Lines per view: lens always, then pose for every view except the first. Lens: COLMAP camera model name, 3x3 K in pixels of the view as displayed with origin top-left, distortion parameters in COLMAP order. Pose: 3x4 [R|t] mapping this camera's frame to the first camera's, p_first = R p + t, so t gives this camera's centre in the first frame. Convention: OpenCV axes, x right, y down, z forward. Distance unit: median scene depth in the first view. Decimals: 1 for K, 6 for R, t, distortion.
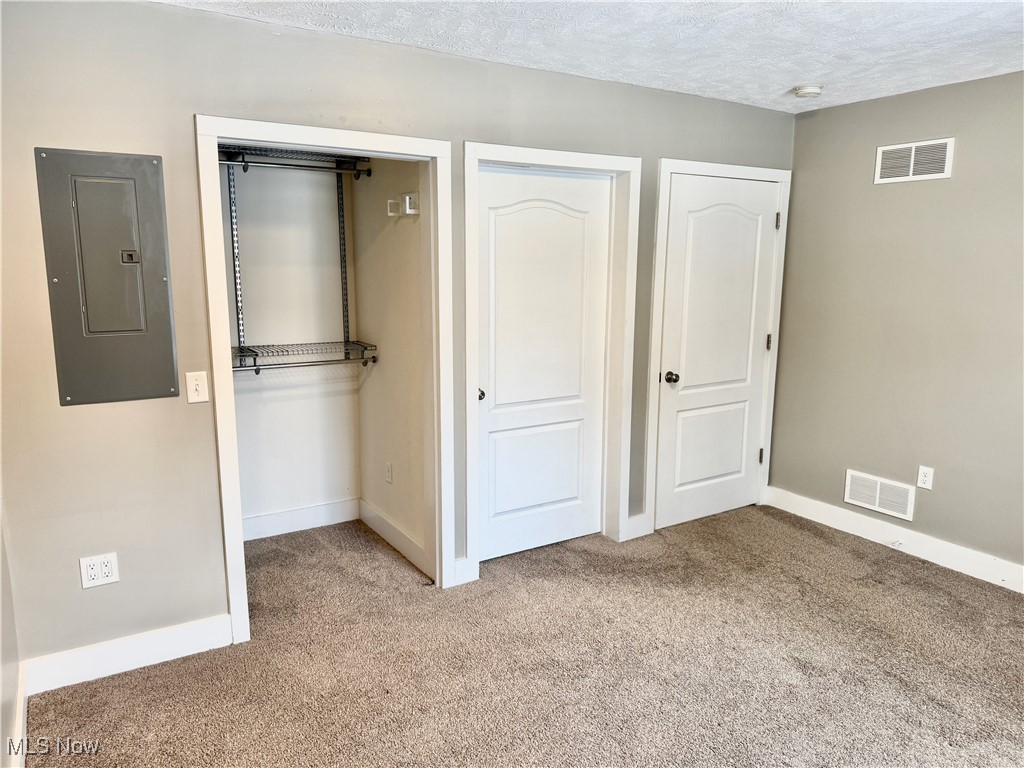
lens RADIAL K [[716.2, 0, 512.0], [0, 716.2, 384.0], [0, 0, 1]] dist [0.115427, -0.138429]
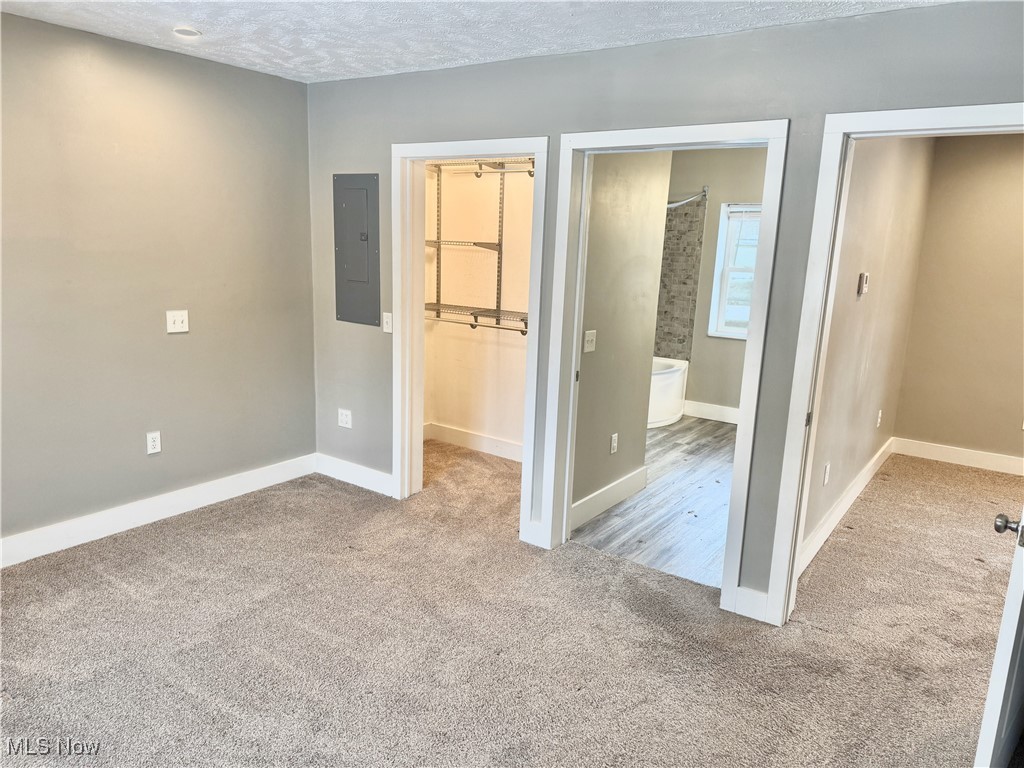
lens RADIAL K [[716.2, 0, 512.0], [0, 716.2, 384.0], [0, 0, 1]] dist [0.115427, -0.138429]
pose [[0.364969, 0.201701, -0.908908, 1.081137], [-0.199909, 0.970457, 0.135087, -0.129722], [0.909304, 0.132396, 0.394508, 0.661135]]
